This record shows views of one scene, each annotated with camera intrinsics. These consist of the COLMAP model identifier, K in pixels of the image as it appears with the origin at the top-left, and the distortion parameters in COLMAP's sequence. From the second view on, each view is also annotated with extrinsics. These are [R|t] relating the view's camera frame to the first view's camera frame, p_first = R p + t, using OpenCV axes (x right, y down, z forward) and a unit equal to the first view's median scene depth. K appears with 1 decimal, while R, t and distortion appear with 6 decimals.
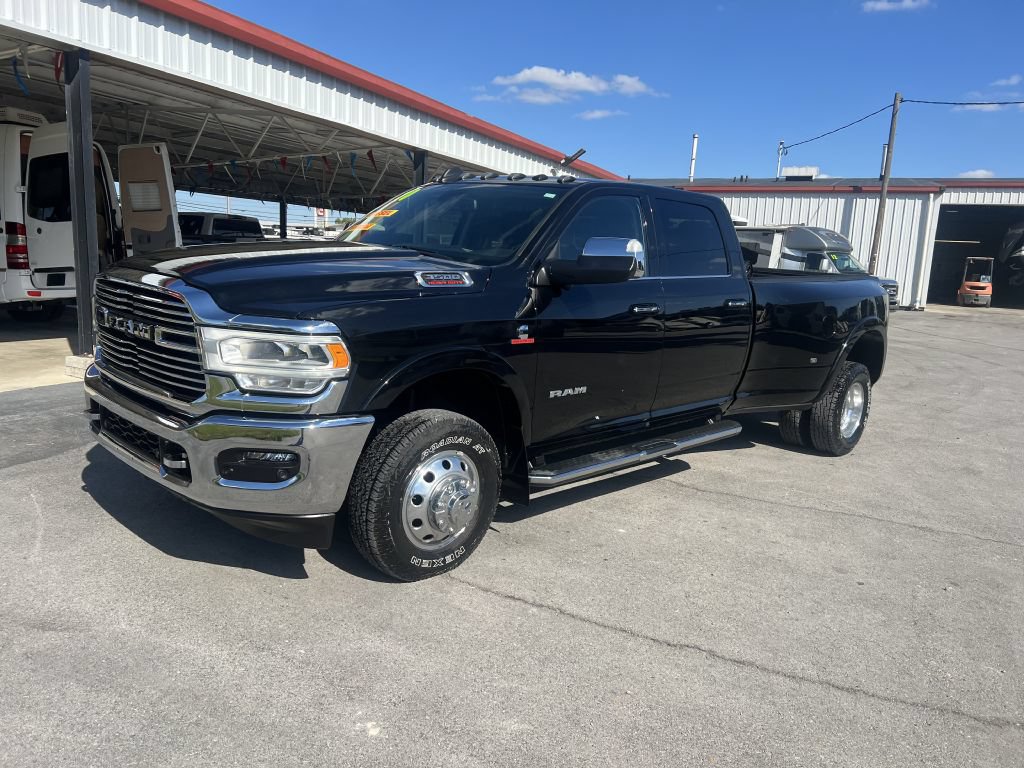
lens RADIAL K [[777.2, 0, 508.0], [0, 777.2, 370.0], [0, 0, 1]] dist [0.047453, -0.060023]
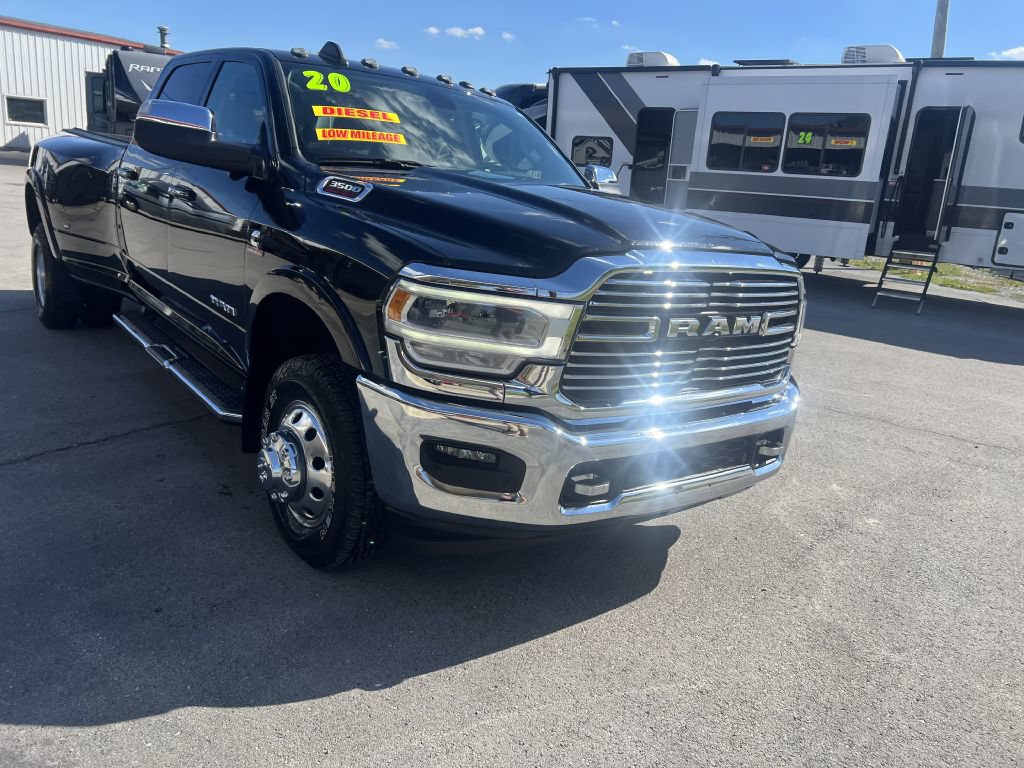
lens RADIAL K [[771.1, 0, 524.7], [0, 771.1, 372.5], [0, 0, 1]] dist [0.050996, -0.055542]
pose [[0.134235, -0.286772, 0.948548, -1.050578], [0.060595, 0.957795, 0.280992, -0.201312], [-0.989095, 0.019758, 0.145946, 0.918285]]
